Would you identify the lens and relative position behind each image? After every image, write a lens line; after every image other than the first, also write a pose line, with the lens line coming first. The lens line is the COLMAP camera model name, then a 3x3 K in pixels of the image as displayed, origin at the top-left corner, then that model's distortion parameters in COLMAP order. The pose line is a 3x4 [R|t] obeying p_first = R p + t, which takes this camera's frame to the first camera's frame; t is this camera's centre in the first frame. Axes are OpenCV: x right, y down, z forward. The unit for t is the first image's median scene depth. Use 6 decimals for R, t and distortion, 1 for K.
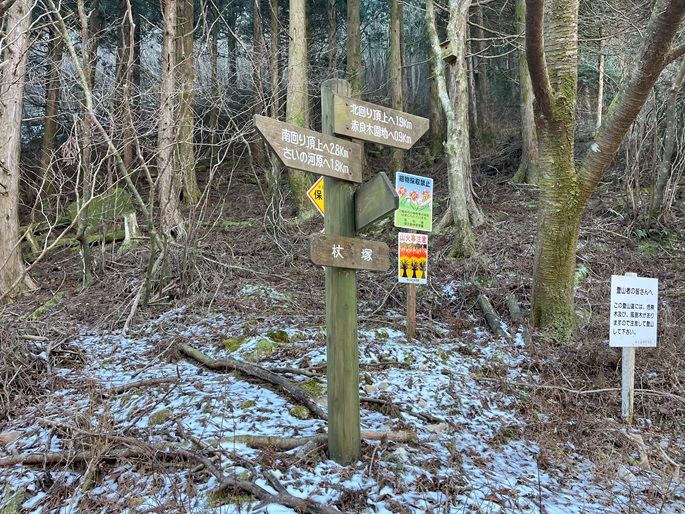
lens RADIAL K [[514.4, 0, 342.5], [0, 514.4, 257.0], [0, 0, 1]] dist [0.037989, -0.002224]
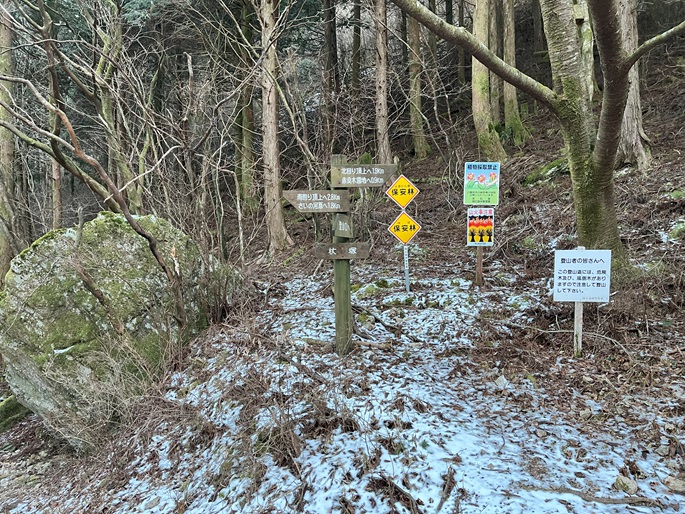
lens RADIAL K [[514.4, 0, 342.5], [0, 514.4, 257.0], [0, 0, 1]] dist [0.037989, -0.002224]
pose [[0.836547, -0.004678, -0.547876, 0.760307], [0.088397, 0.988015, 0.126537, -0.162428], [0.540718, -0.154285, 0.826934, -0.416236]]
